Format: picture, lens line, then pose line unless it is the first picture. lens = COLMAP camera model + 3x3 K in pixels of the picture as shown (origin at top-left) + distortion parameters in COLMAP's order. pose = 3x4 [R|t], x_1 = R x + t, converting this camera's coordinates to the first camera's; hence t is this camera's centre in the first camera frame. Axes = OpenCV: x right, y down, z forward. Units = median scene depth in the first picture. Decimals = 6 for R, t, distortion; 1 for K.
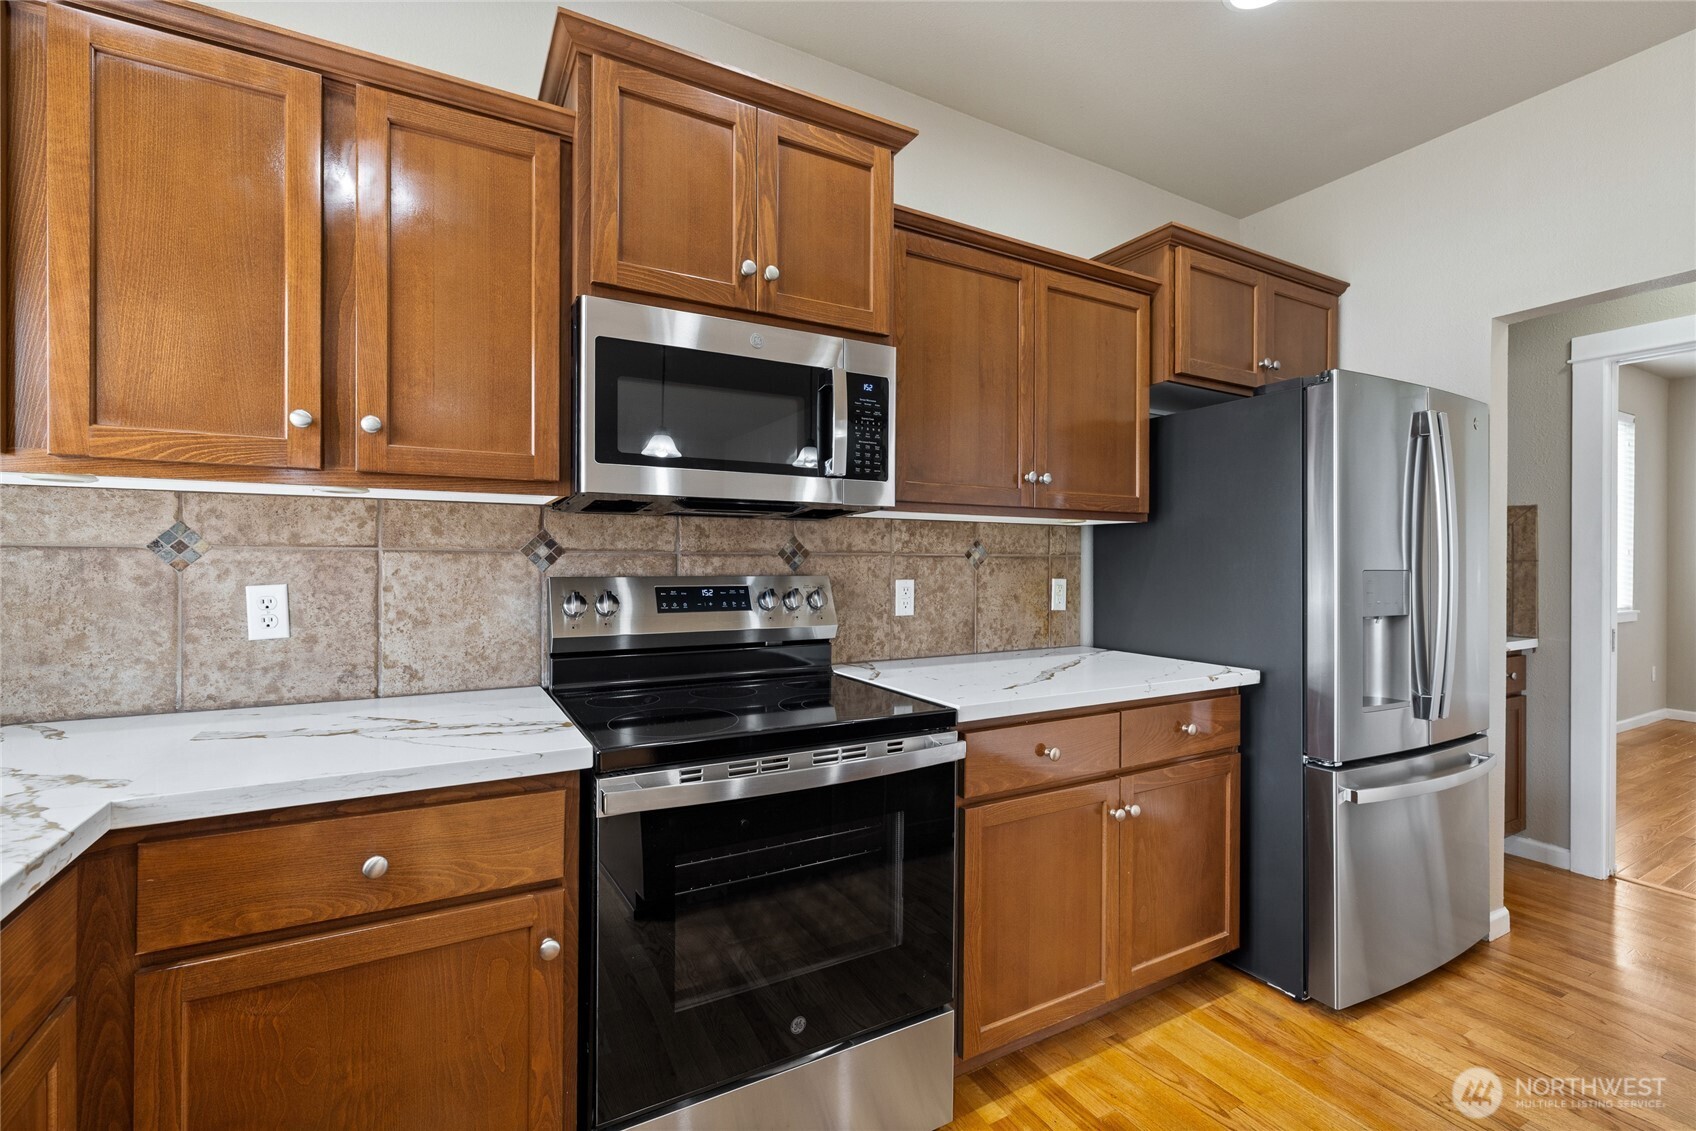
lens RADIAL K [[733.9, 0, 833.9], [0, 733.9, 565.4], [0, 0, 1]] dist [-0.000519, -0.000376]
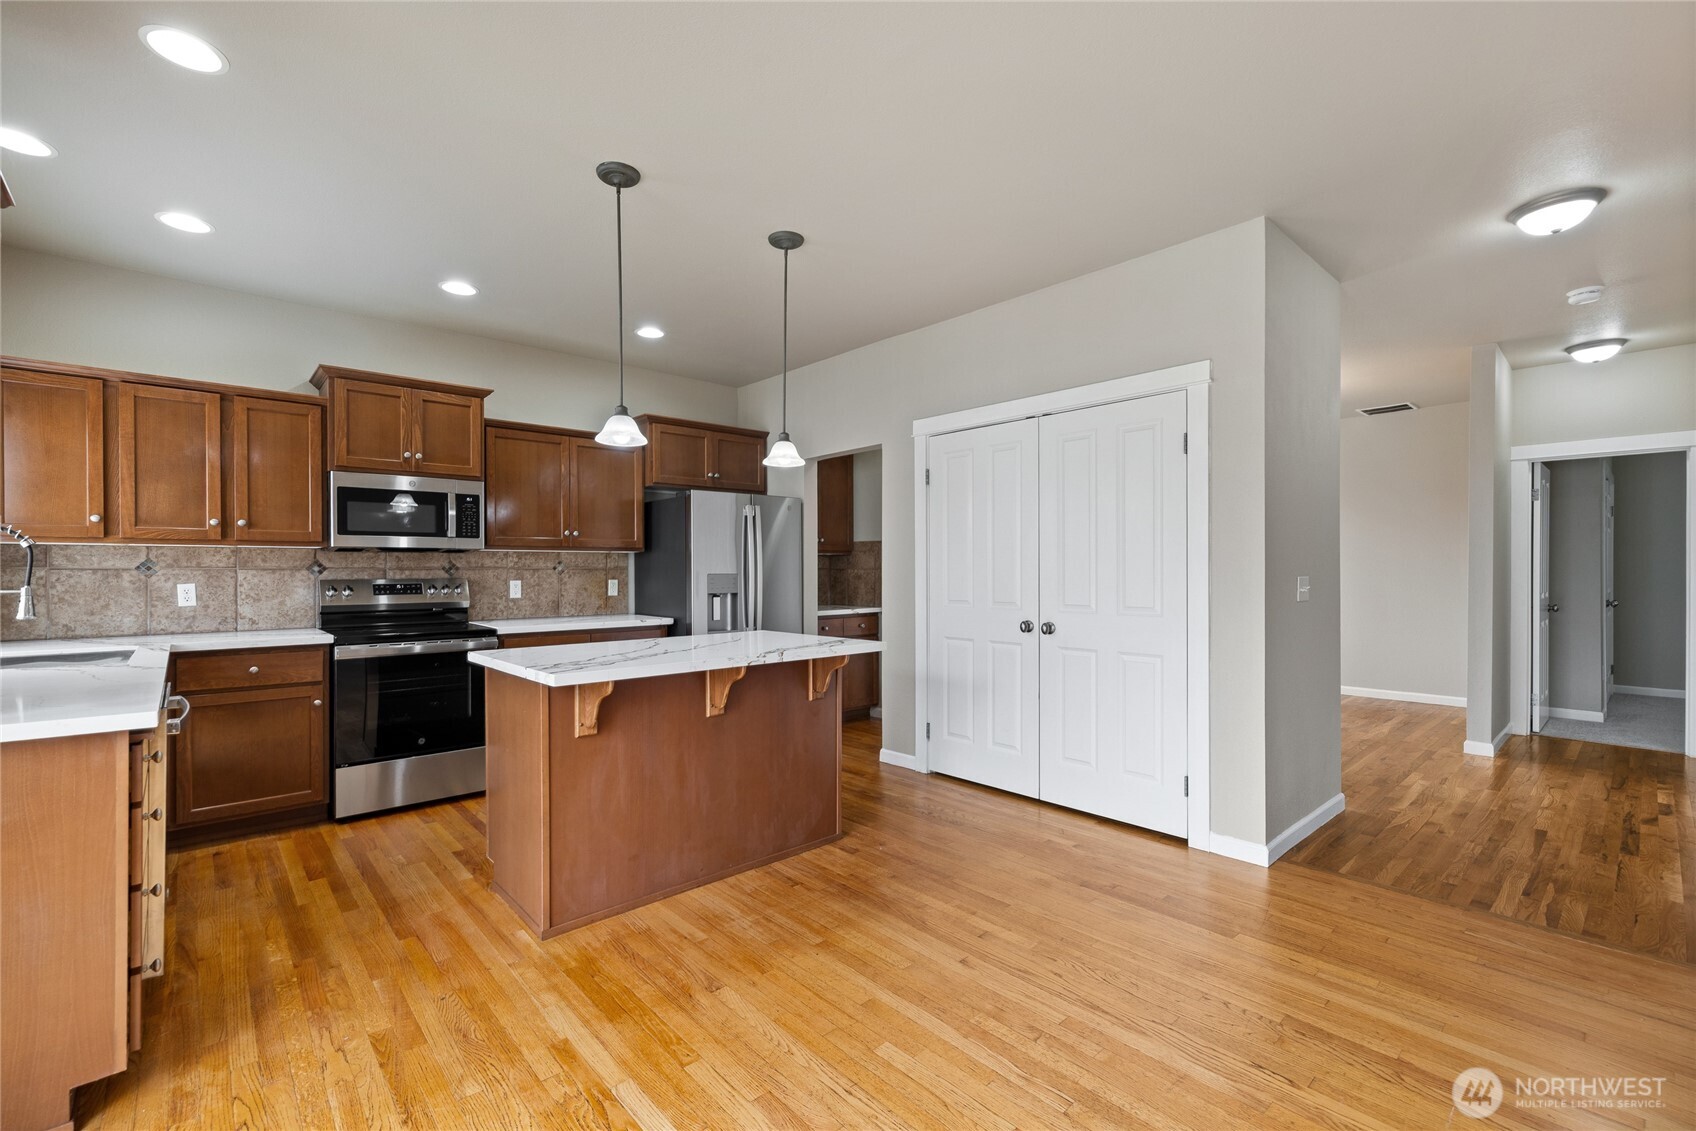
lens RADIAL K [[733.9, 0, 835.9], [0, 733.9, 574.2], [0, 0, 1]] dist [-0.000519, -0.000376]
pose [[0.975226, -0.008946, 0.221030, 0.750894], [0.008933, 0.999960, 0.001055, 0.010944], [-0.221030, 0.000946, 0.975267, -1.759000]]
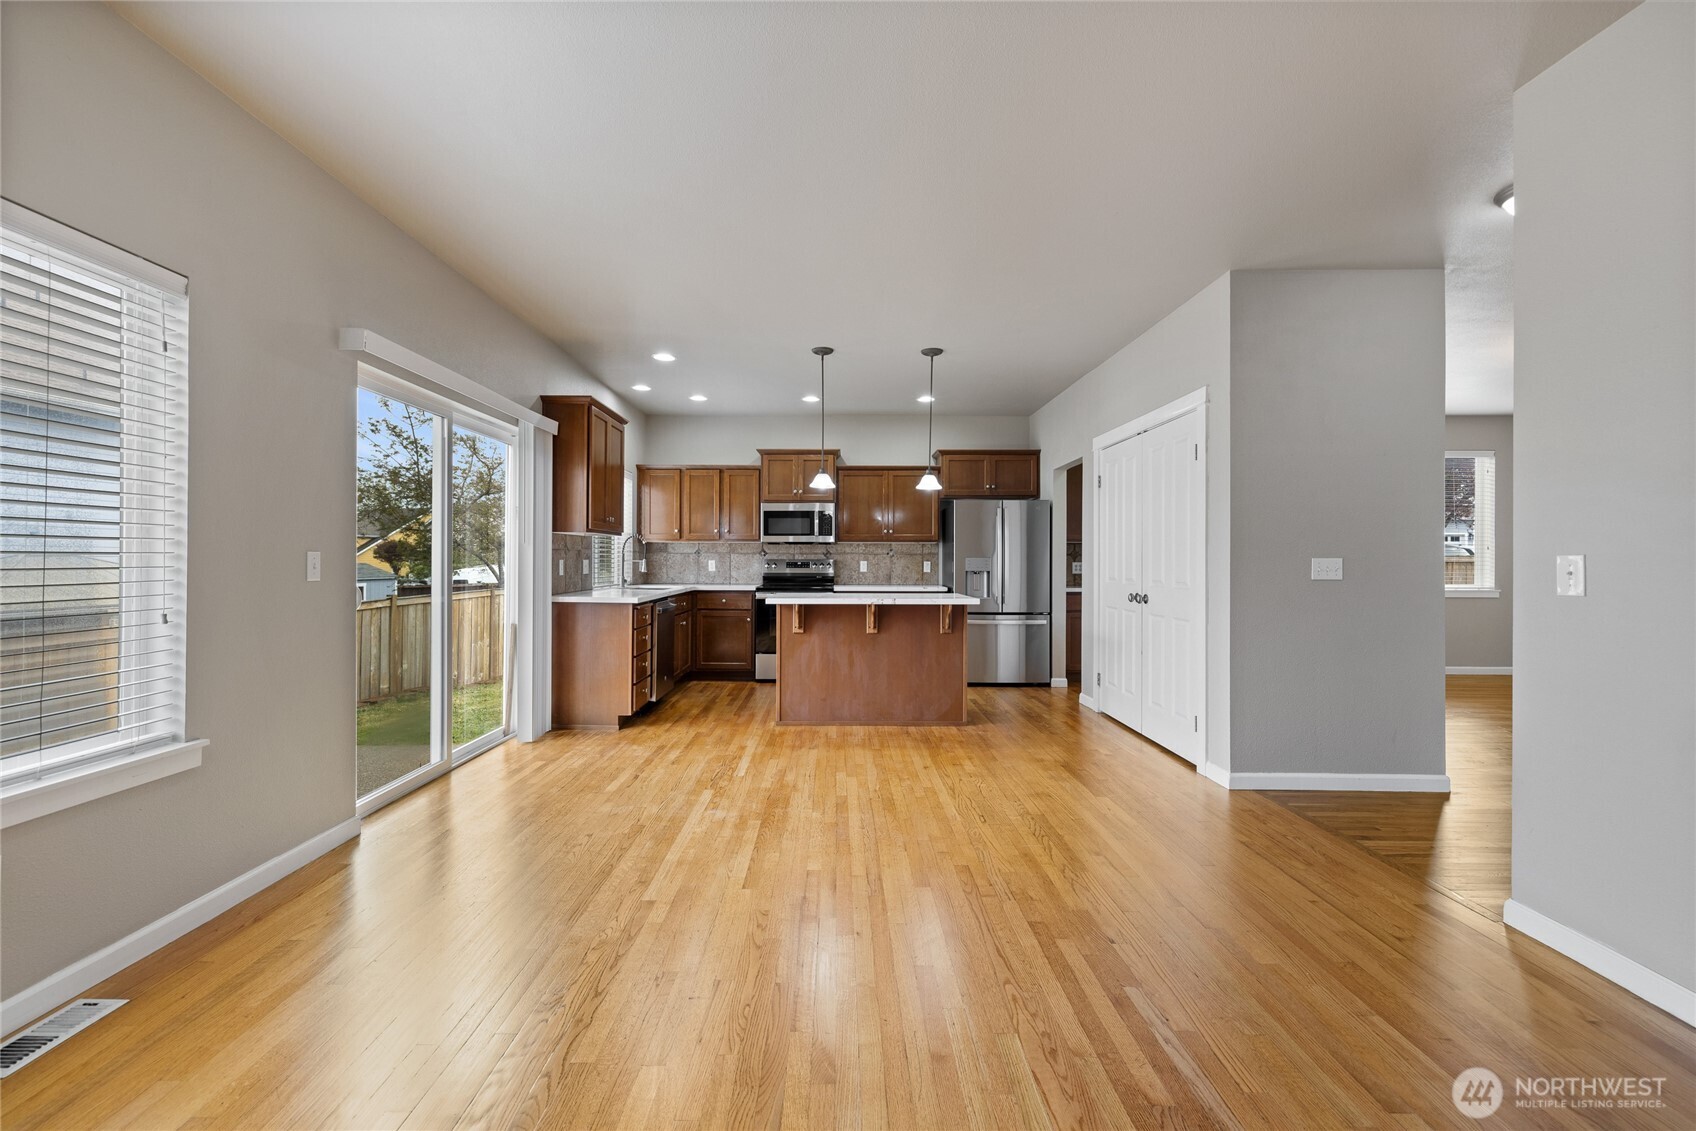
lens RADIAL K [[733.9, 0, 835.1], [0, 733.9, 556.4], [0, 0, 1]] dist [-0.000519, -0.000376]
pose [[0.872797, -0.005566, -0.488052, 2.342881], [-0.001012, 0.999912, -0.013213, 0.061592], [0.488083, 0.012026, 0.872714, -2.885409]]
